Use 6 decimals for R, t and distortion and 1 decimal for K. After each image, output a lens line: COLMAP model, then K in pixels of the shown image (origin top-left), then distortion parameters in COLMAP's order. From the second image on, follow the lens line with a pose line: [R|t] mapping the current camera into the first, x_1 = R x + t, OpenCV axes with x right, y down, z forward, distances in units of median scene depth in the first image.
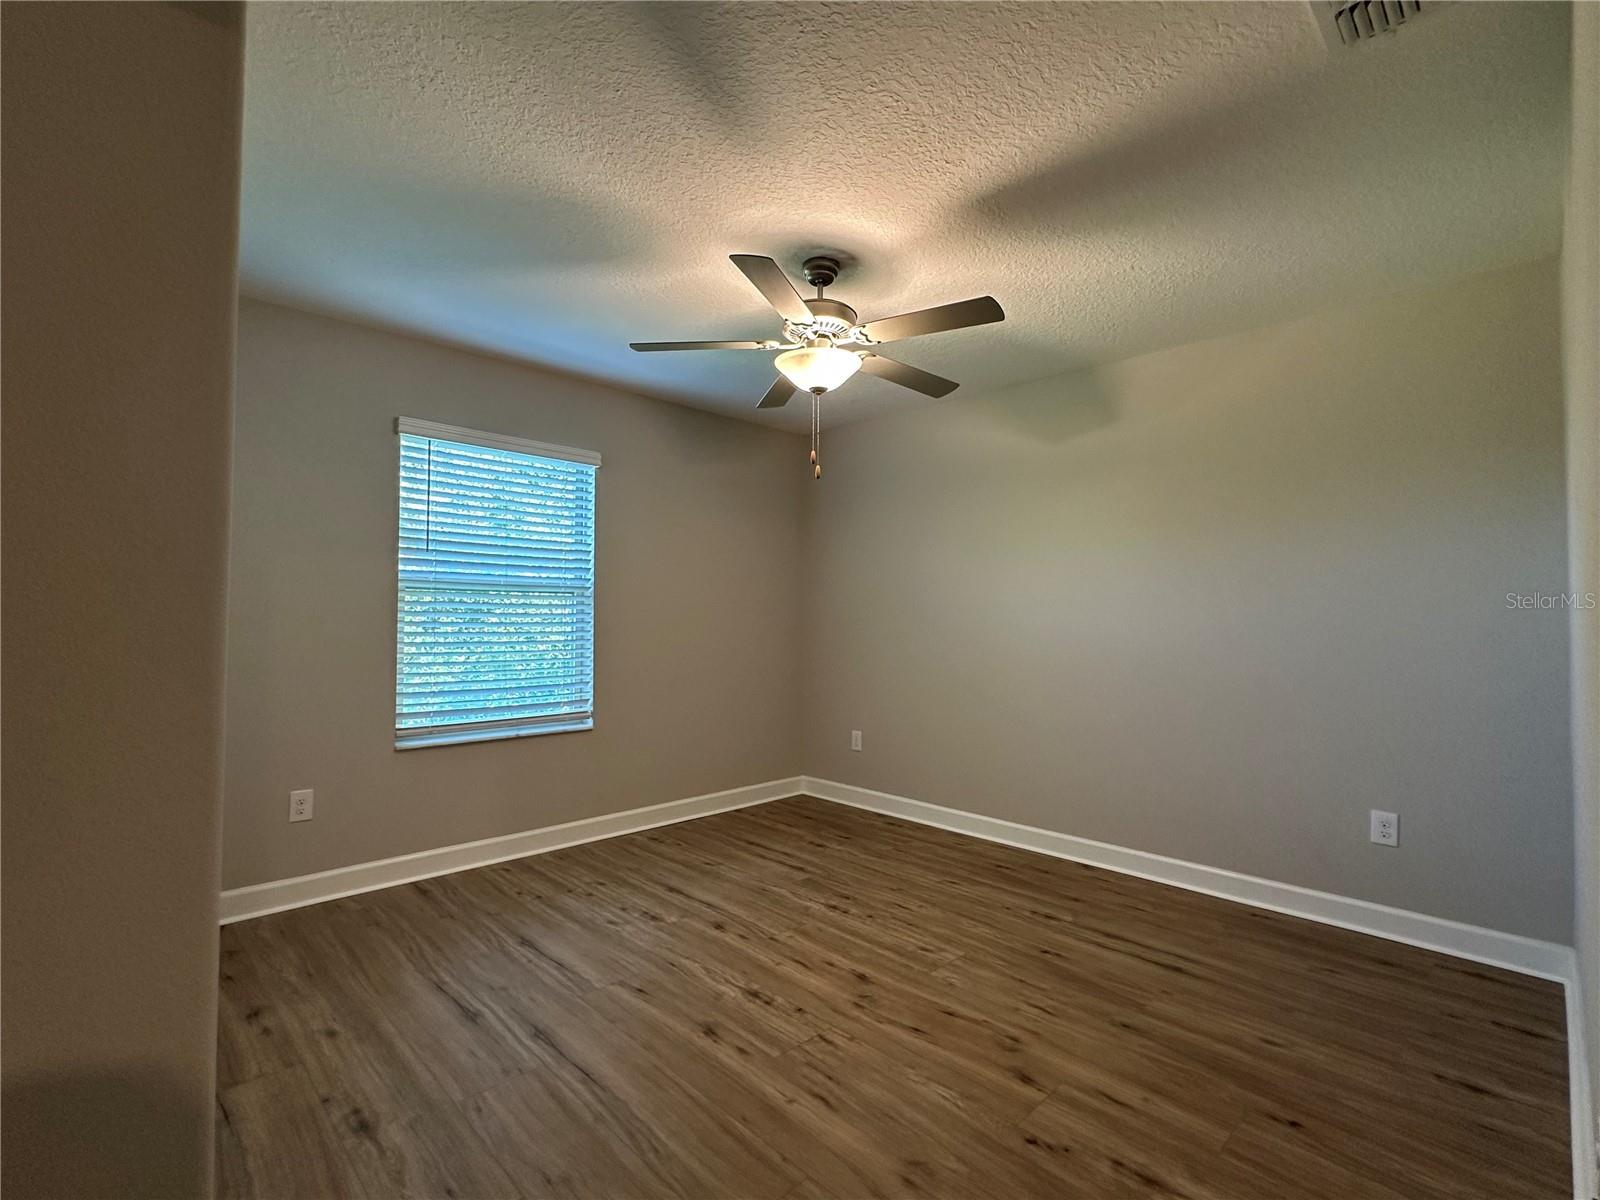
lens RADIAL K [[745.9, 0, 798.1], [0, 745.9, 600.2], [0, 0, 1]] dist [0.001076, 0.000136]
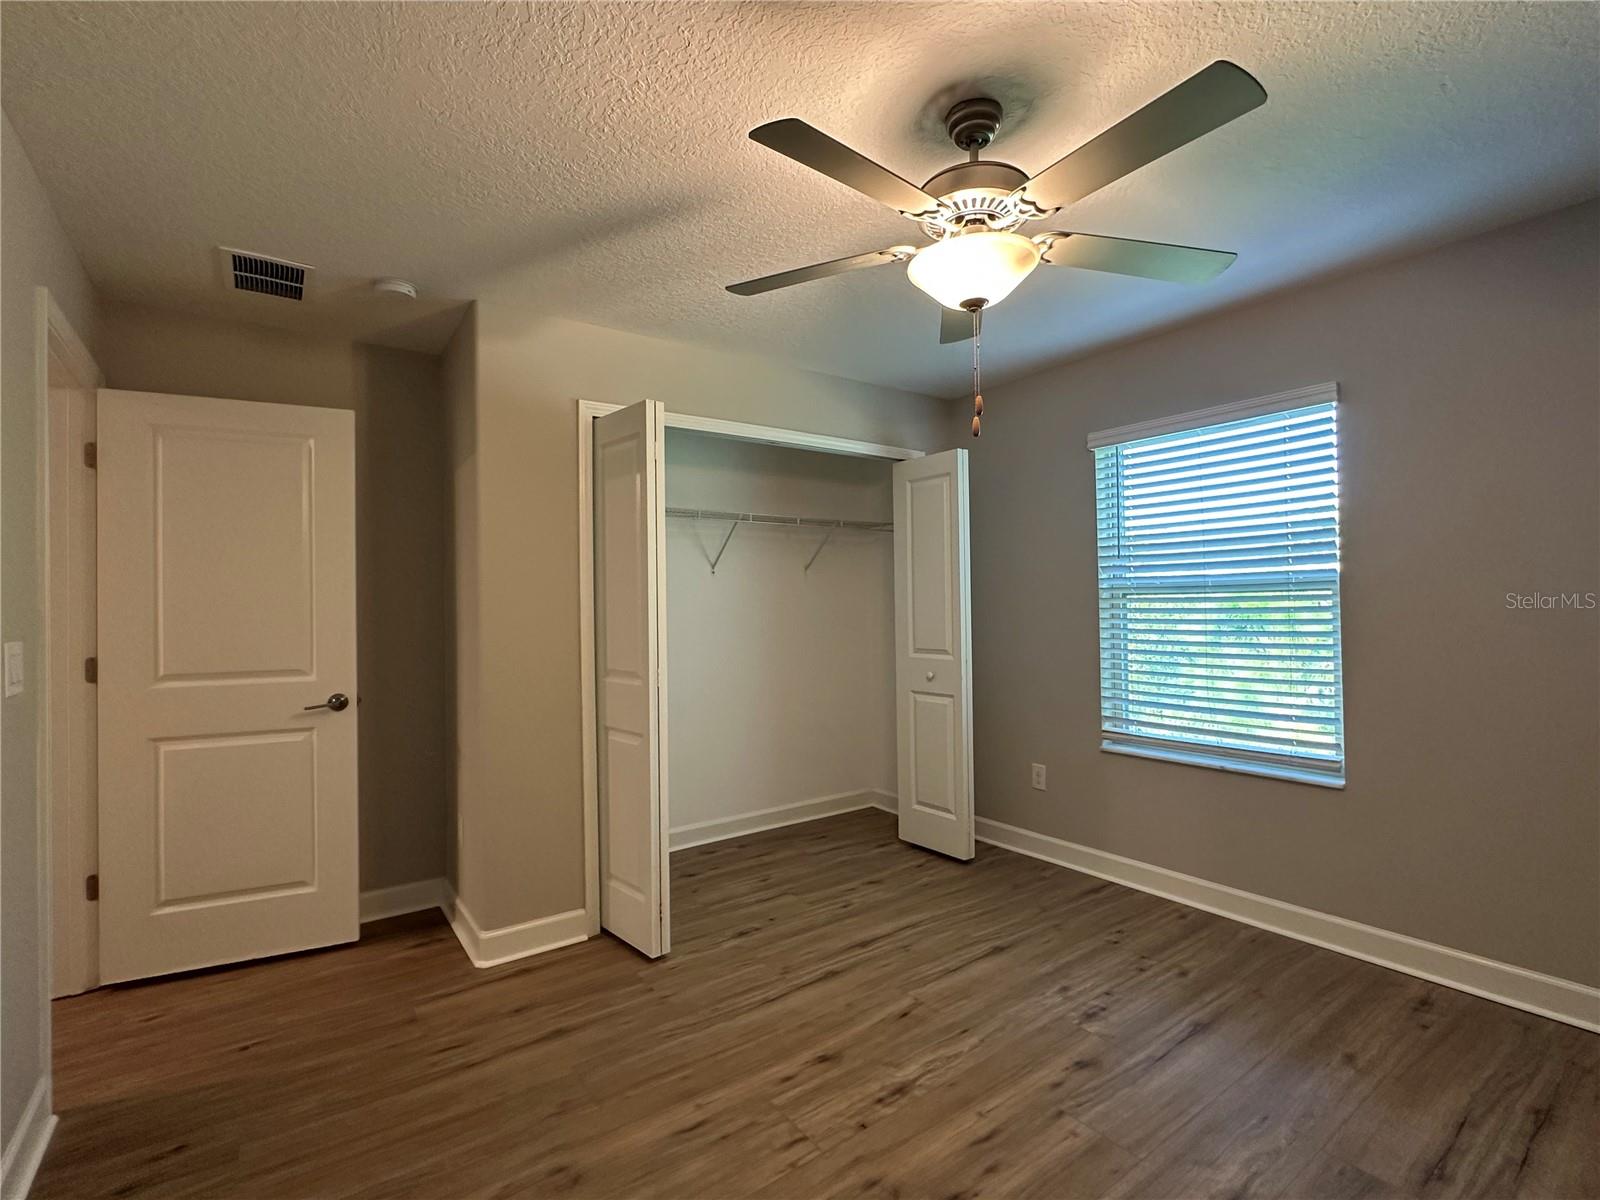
lens RADIAL K [[745.9, 0, 798.1], [0, 745.9, 600.2], [0, 0, 1]] dist [0.001076, 0.000136]
pose [[-0.153652, -0.015136, -0.988009, 0.678916], [0.041532, 0.998900, -0.021762, -0.007449], [0.987252, -0.044378, -0.152854, 0.888316]]
